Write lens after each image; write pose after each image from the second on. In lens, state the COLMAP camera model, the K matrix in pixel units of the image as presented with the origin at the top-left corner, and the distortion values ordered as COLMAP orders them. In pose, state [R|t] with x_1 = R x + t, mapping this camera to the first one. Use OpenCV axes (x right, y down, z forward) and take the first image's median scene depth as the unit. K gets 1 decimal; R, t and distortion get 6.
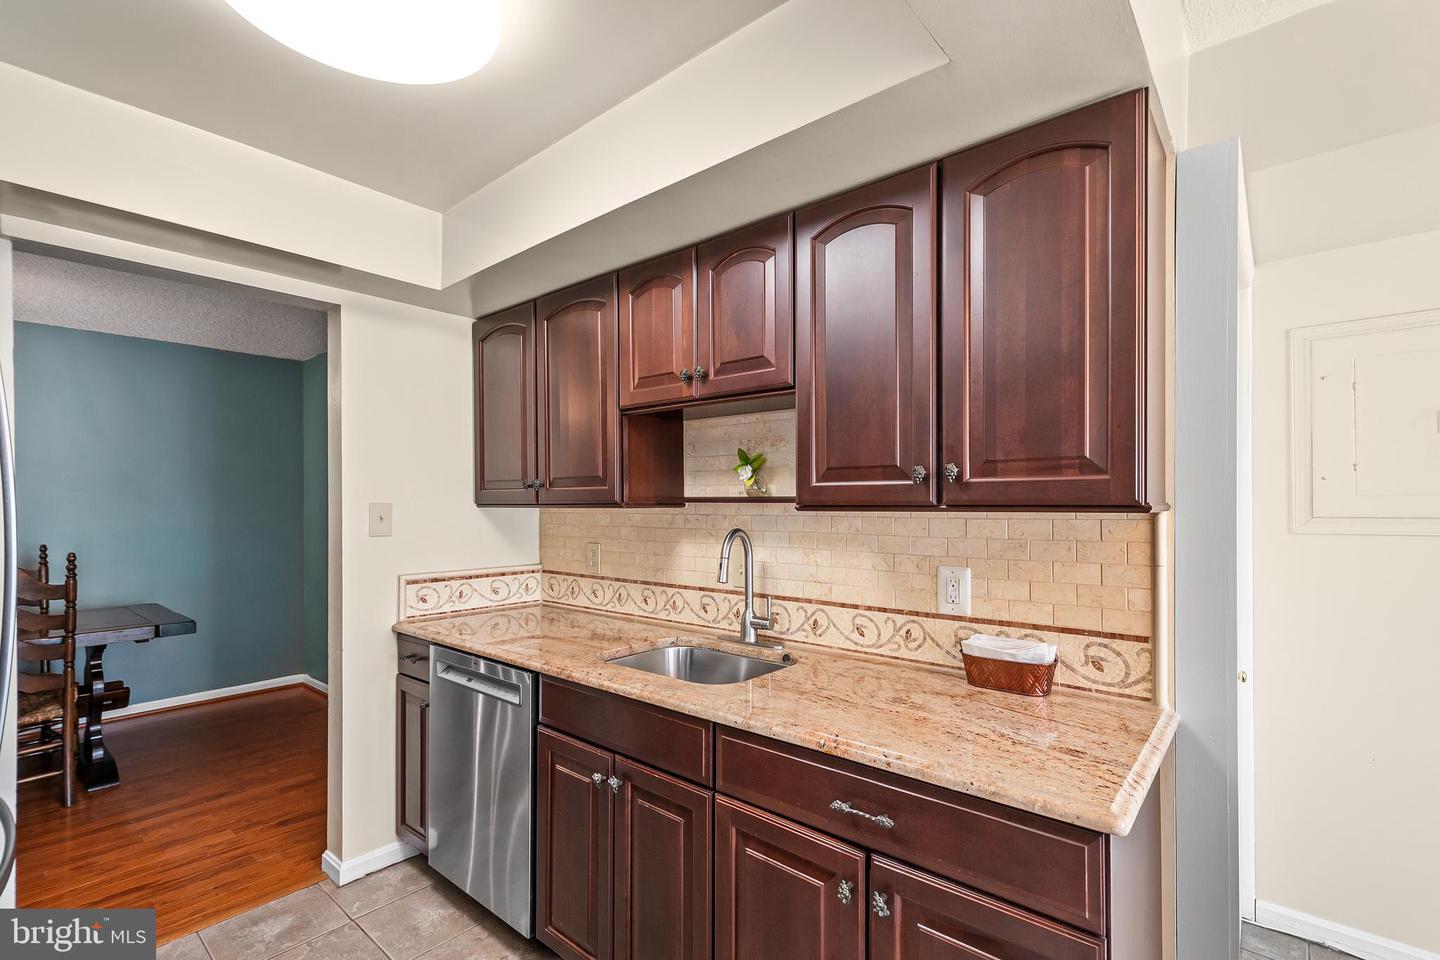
lens RADIAL K [[647.8, 0, 725.4], [0, 647.8, 504.9], [0, 0, 1]] dist [0.003689, -0.000388]
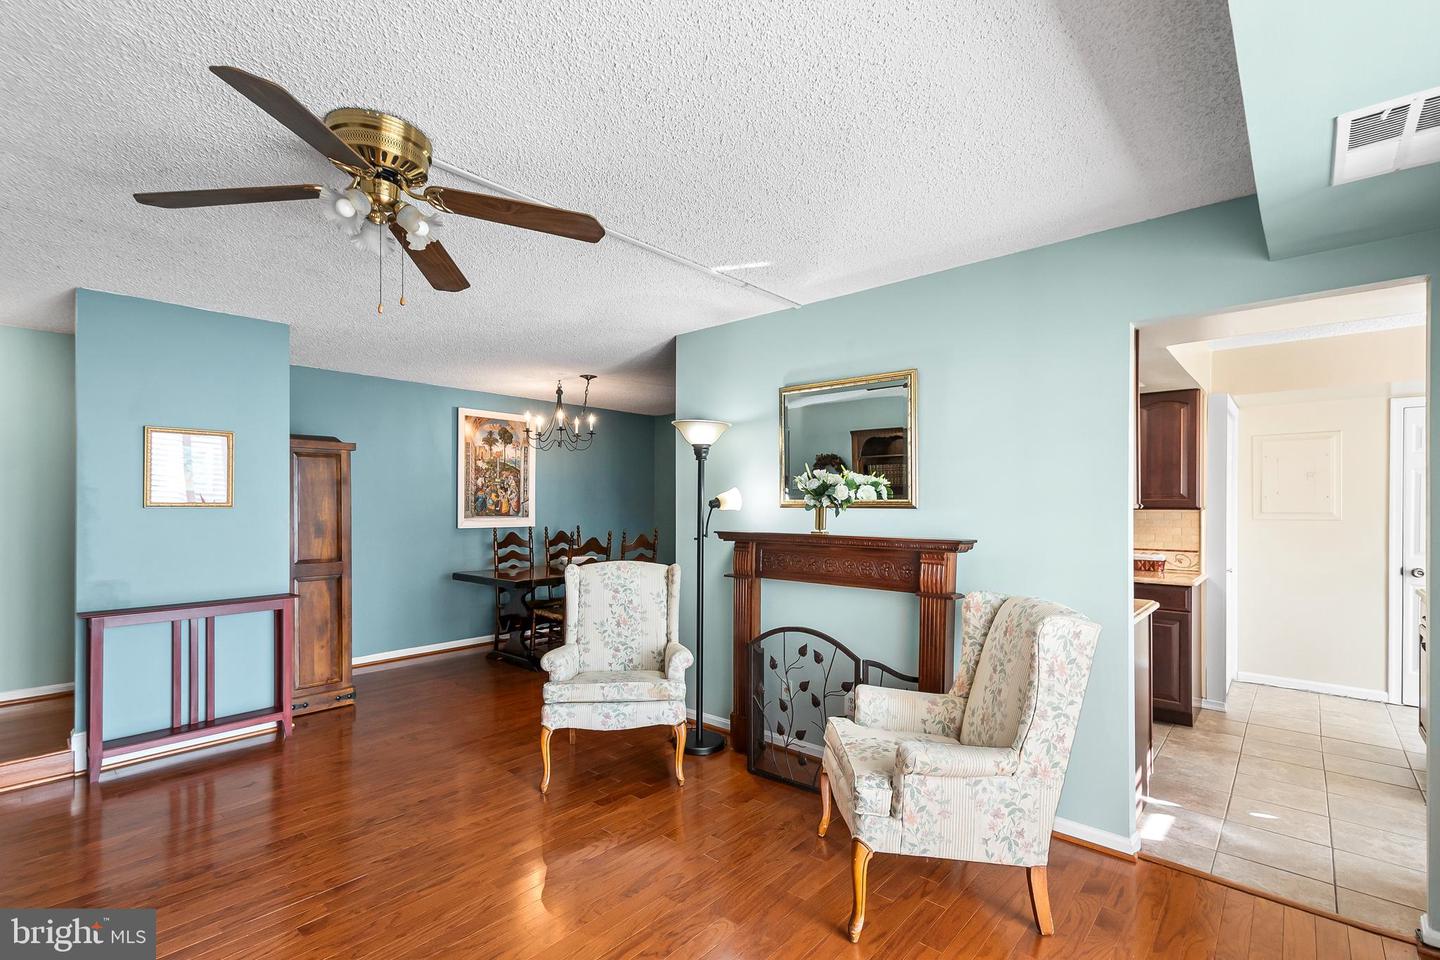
lens RADIAL K [[647.8, 0, 735.8], [0, 647.8, 501.7], [0, 0, 1]] dist [0.003689, -0.000388]
pose [[0.999473, 0.003902, -0.032212, -0.864702], [-0.003815, 0.999989, 0.002774, -0.016077], [0.032222, -0.002649, 0.999477, -1.288756]]
